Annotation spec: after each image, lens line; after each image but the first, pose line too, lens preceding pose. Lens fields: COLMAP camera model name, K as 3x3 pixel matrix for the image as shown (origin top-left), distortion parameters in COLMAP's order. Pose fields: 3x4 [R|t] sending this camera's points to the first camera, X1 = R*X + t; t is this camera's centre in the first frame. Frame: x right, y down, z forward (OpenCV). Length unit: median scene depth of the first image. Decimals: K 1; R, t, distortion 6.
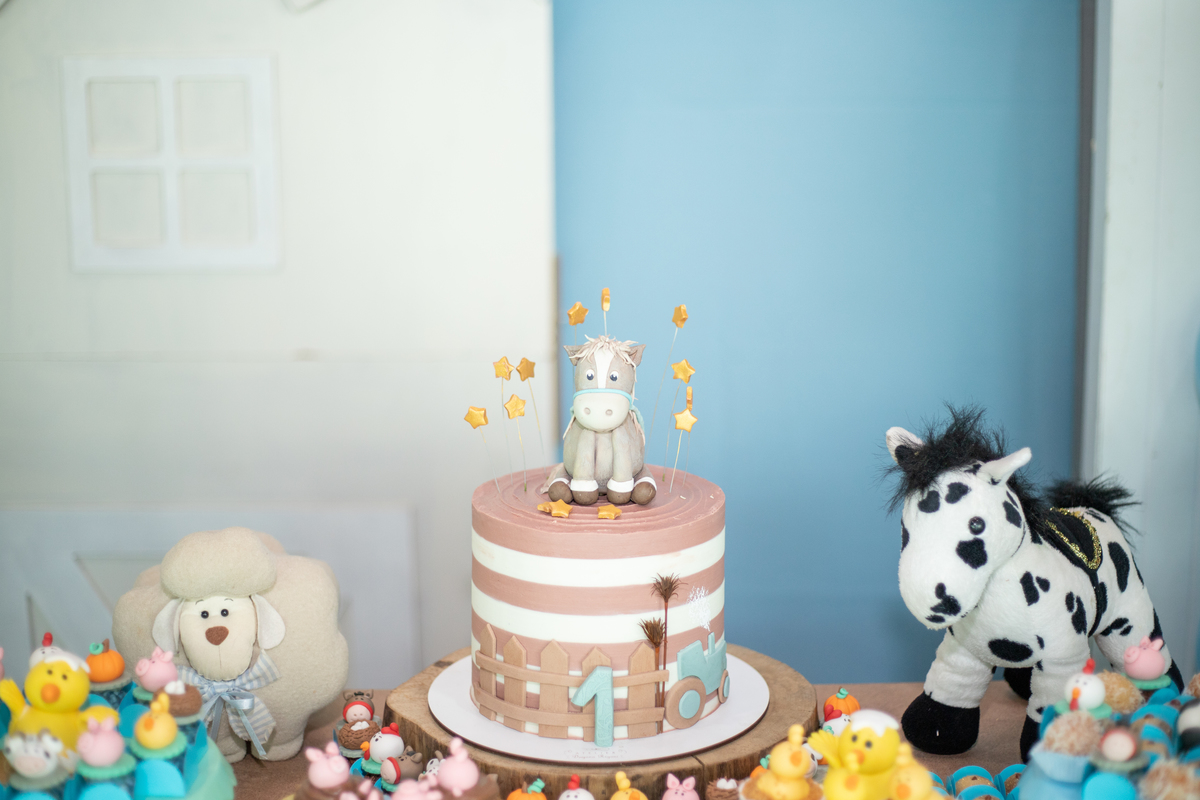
lens RADIAL K [[1804.2, 0, 600.0], [0, 1804.2, 400.0], [0, 0, 1]] dist [-0.122634, -0.037067]
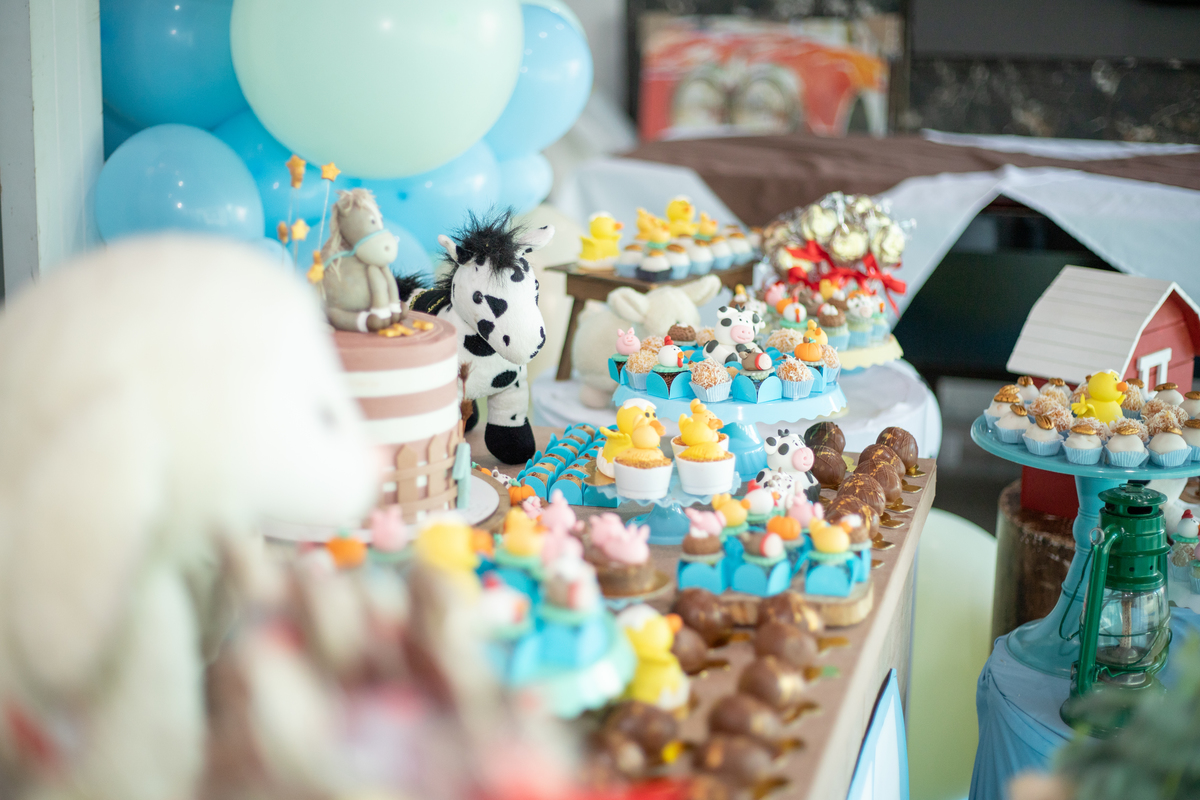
lens RADIAL K [[1763.8, 0, 601.6], [0, 1763.8, 441.7], [0, 0, 1]] dist [-0.142321, -0.001407]
pose [[0.254708, -0.238036, 0.937263, -1.090916], [0.180274, 0.963928, 0.195817, -0.072584], [-0.950066, 0.119088, 0.288432, 0.541912]]
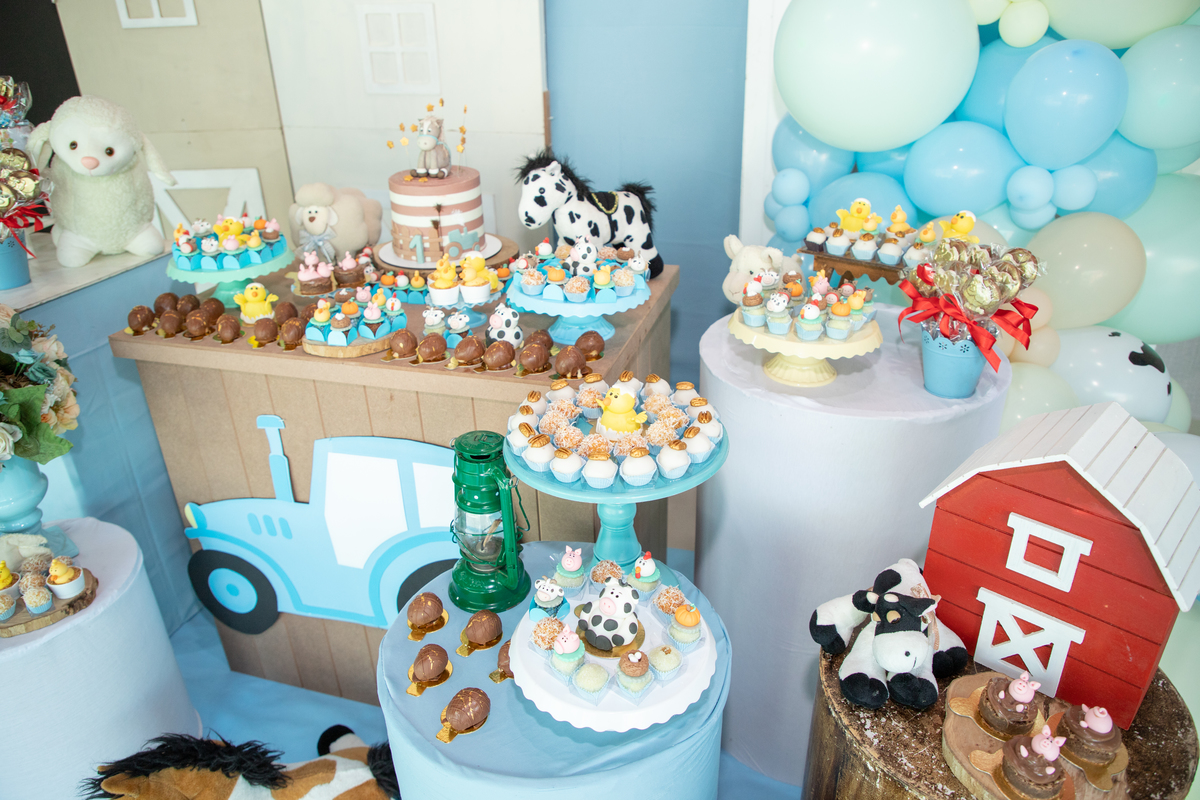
lens RADIAL K [[830.1, 0, 603.3], [0, 830.1, 402.3], [0, 0, 1]] dist [-0.076429, 0.051306]
pose [[0.966416, 0.112544, -0.231028, 0.604908], [-0.047380, 0.961623, 0.270254, 0.034947], [0.252577, -0.250231, 0.934660, -0.214235]]
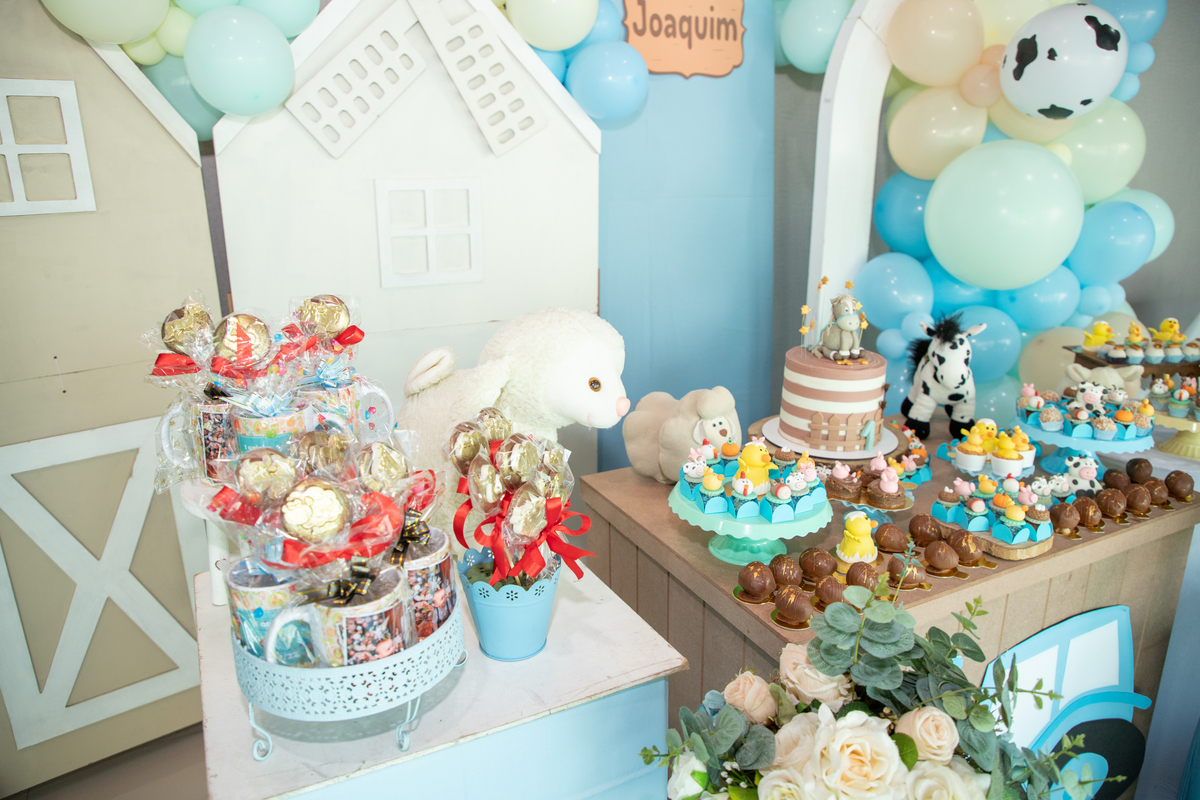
lens RADIAL K [[830.1, 0, 603.3], [0, 830.1, 402.3], [0, 0, 1]] dist [-0.076429, 0.051306]
pose [[0.884867, -0.126512, 0.448336, -0.855921], [0.088025, 0.990487, 0.105765, -0.037733], [-0.457452, -0.054123, 0.887586, 0.112775]]
